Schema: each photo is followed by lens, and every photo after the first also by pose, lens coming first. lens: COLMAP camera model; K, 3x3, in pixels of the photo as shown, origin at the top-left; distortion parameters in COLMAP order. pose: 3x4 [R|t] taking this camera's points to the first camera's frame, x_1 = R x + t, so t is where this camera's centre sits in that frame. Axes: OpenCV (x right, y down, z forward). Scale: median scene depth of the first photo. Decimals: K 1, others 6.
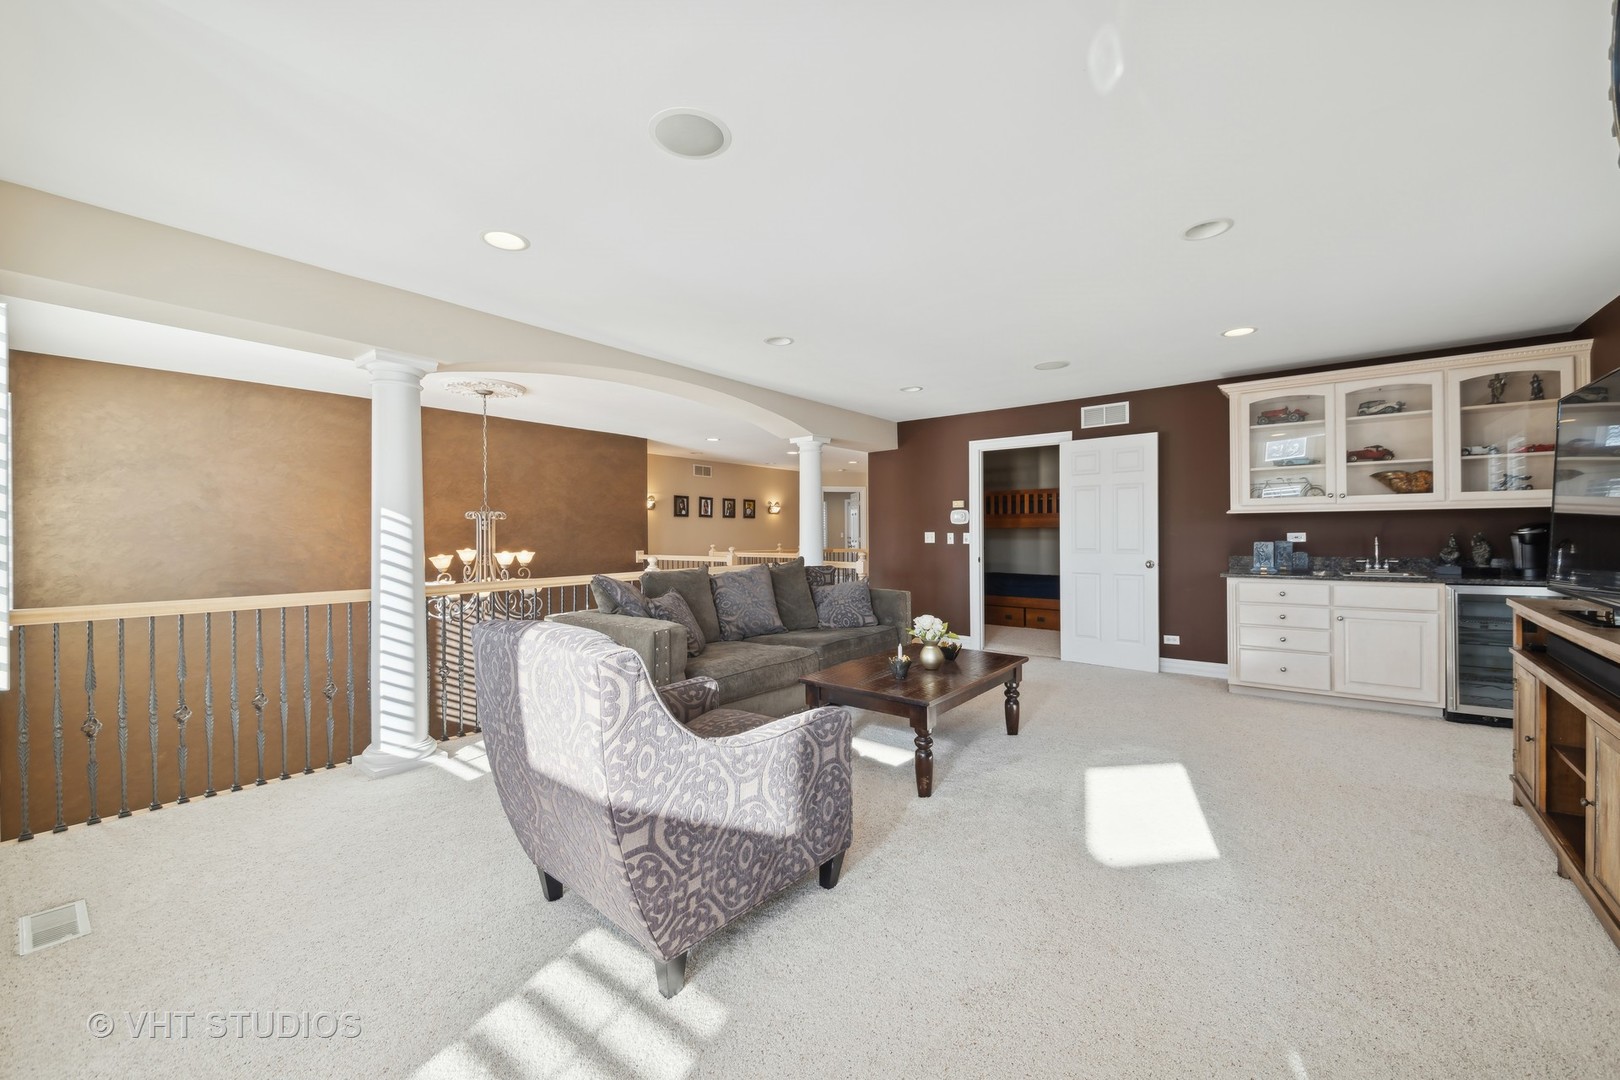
lens RADIAL K [[599.4, 0, 807.2], [0, 599.4, 532.7], [0, 0, 1]] dist [0.020196, -0.010612]
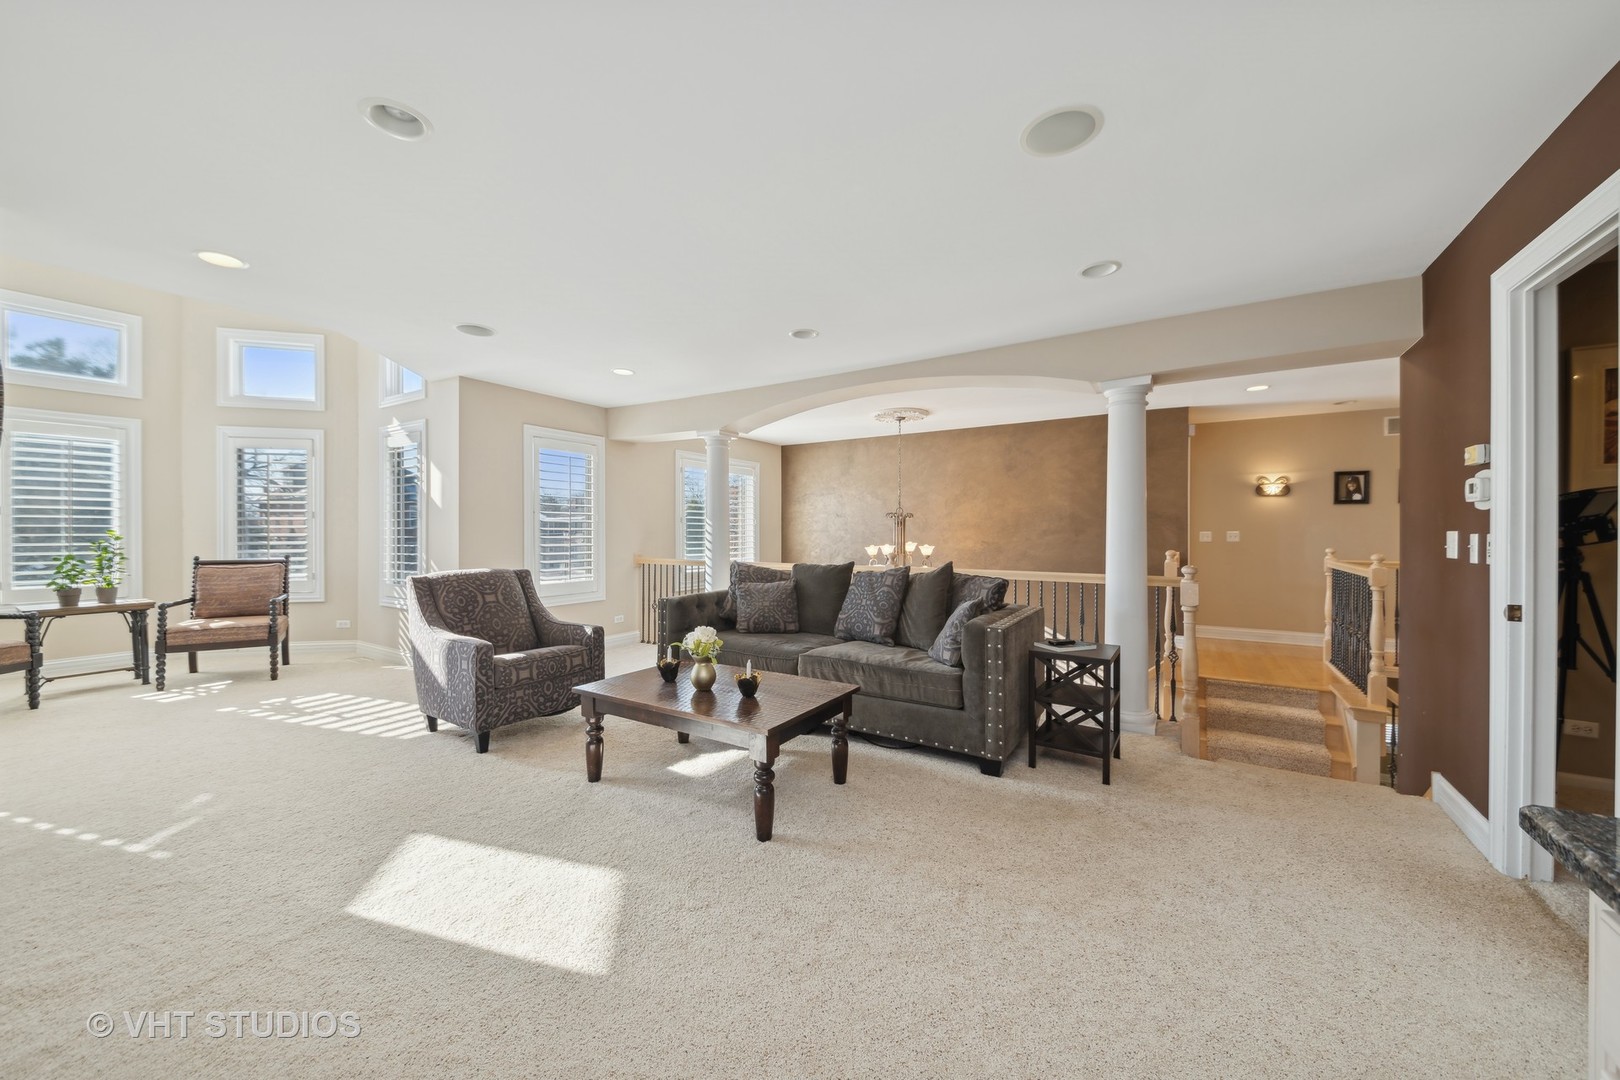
lens RADIAL K [[580.6, 0, 825.4], [0, 580.6, 537.7], [0, 0, 1]] dist [0.001561, -0.000063]
pose [[0.117370, 0.007061, -0.993063, 0.481788], [0.005781, 0.999953, 0.007793, 0.003426], [0.993071, -0.006656, 0.117324, 0.483189]]
